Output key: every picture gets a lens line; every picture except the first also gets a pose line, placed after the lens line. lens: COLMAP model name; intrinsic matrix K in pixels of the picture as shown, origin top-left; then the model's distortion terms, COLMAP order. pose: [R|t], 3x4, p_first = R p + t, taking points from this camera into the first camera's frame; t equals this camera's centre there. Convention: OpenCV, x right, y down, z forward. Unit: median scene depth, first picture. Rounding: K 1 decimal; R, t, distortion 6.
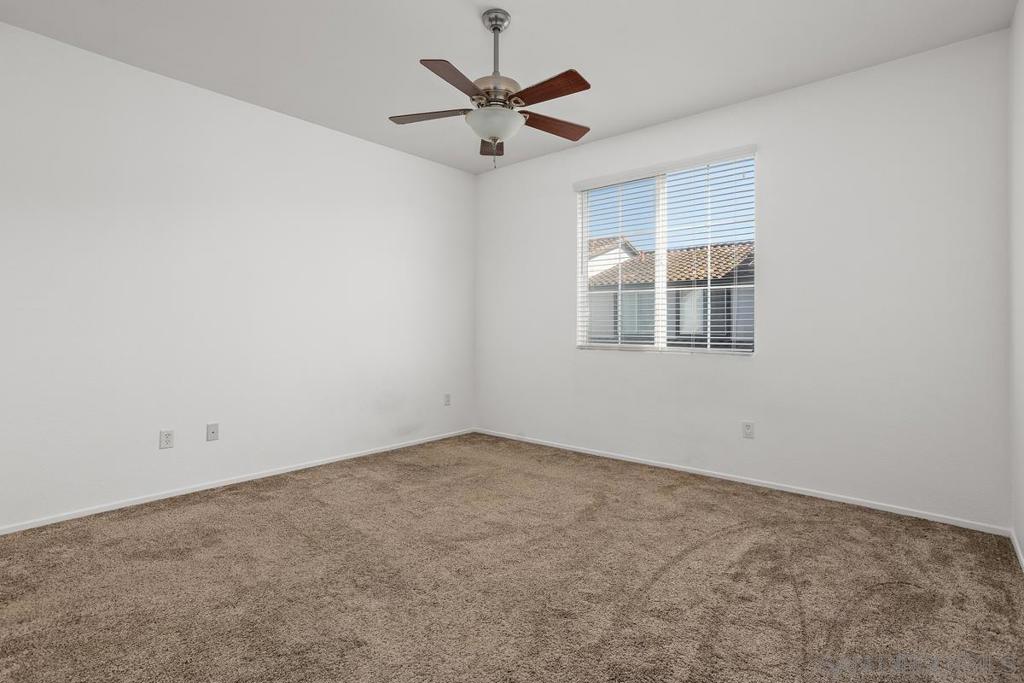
lens RADIAL K [[492.2, 0, 512.3], [0, 492.2, 335.5], [0, 0, 1]] dist [-0.051367, 0.028504]
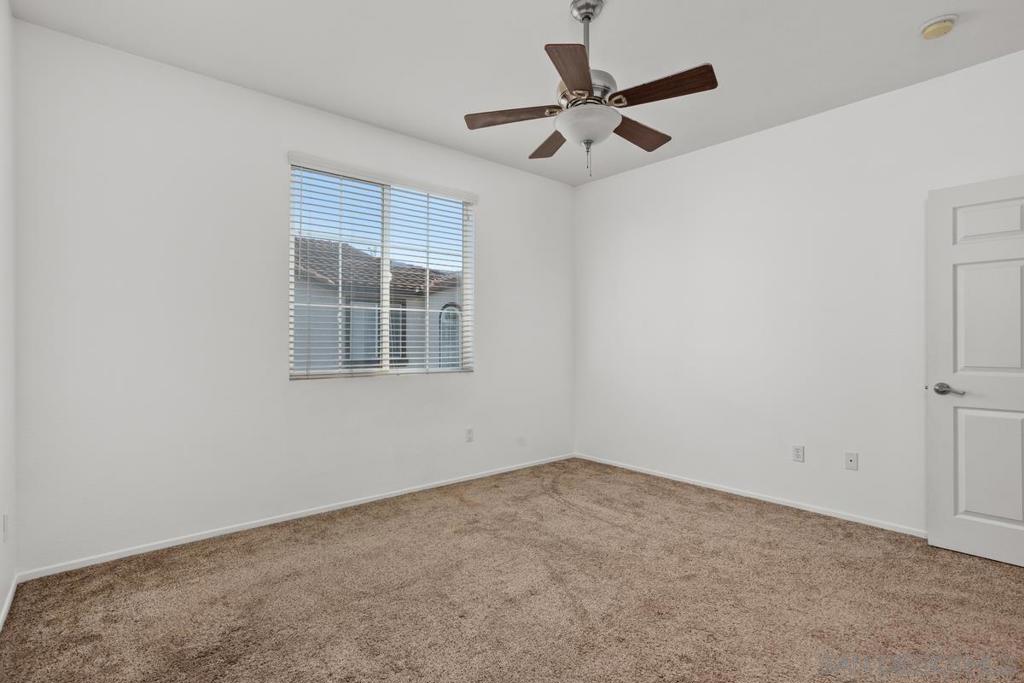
lens RADIAL K [[492.2, 0, 512.3], [0, 492.2, 335.5], [0, 0, 1]] dist [-0.051367, 0.028504]
pose [[0.140671, 0.009360, 0.990012, -0.711400], [0.015610, 0.999810, -0.011670, -0.033224], [-0.989933, 0.017096, 0.140498, 0.747862]]
